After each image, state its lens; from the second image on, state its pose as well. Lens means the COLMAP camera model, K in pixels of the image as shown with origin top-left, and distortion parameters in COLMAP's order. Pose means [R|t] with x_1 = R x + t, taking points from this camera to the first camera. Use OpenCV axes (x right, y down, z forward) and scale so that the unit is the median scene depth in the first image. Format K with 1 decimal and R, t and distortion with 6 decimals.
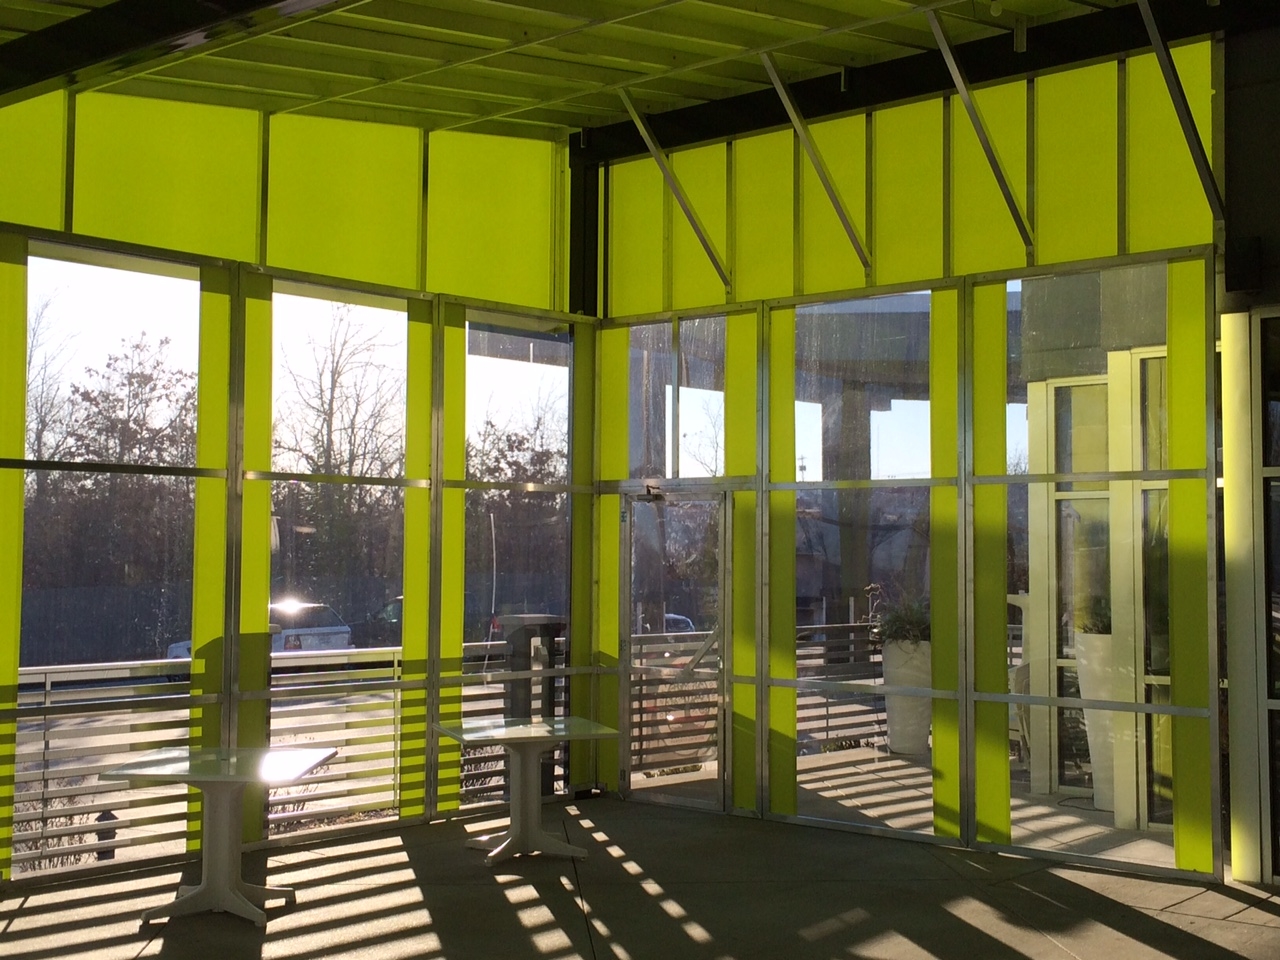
lens RADIAL K [[1707.8, 0, 640.0], [0, 1707.8, 480.0], [0, 0, 1]] dist [-0.013770, -0.026154]
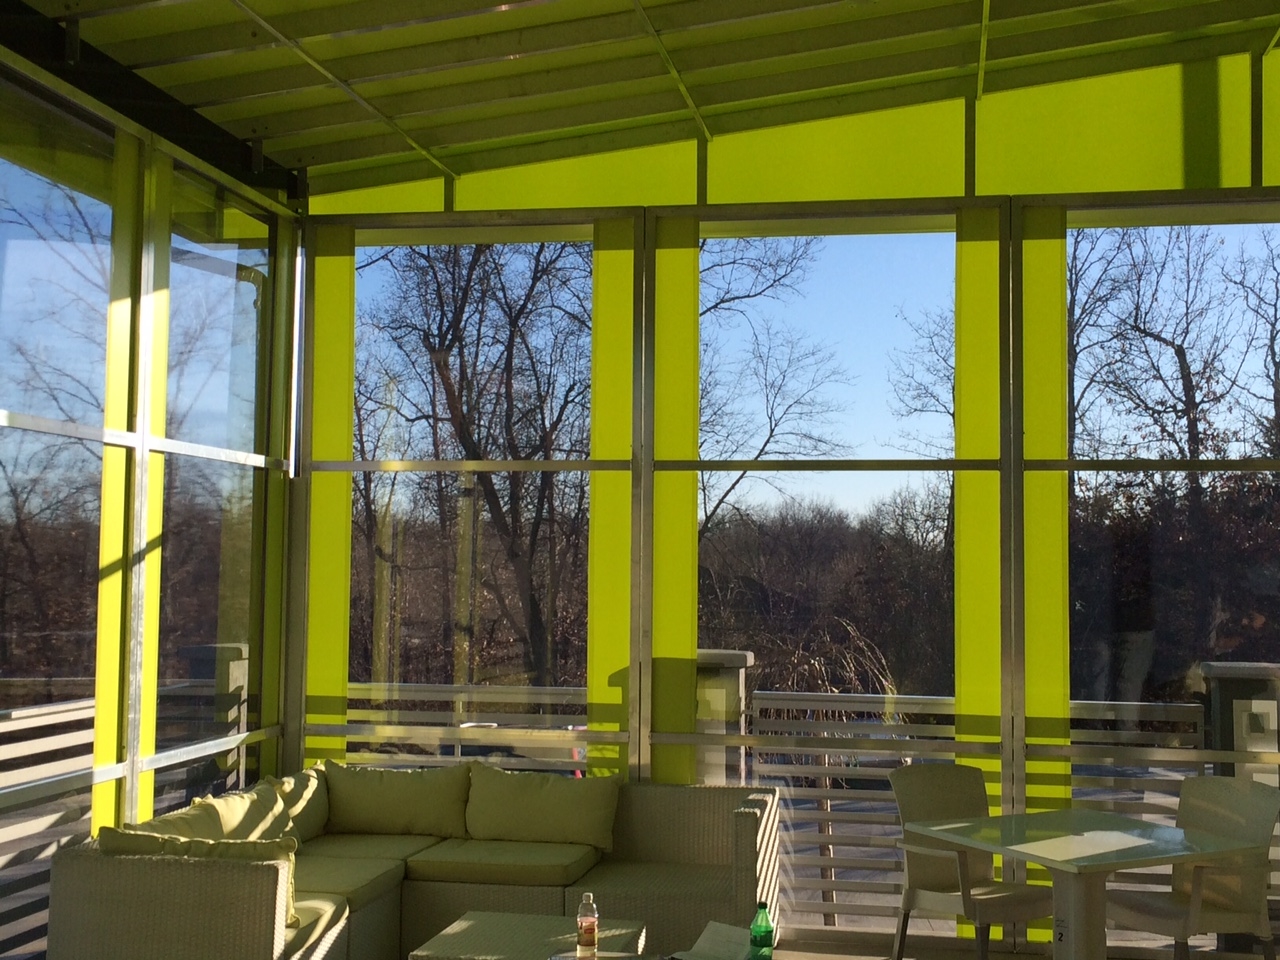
lens RADIAL K [[1707.8, 0, 640.0], [0, 1707.8, 480.0], [0, 0, 1]] dist [-0.013770, -0.026154]
pose [[0.510847, -0.042342, -0.858628, 0.402374], [0.035221, 0.998979, -0.028308, 0.021961], [0.858950, -0.015781, 0.511816, 0.511573]]
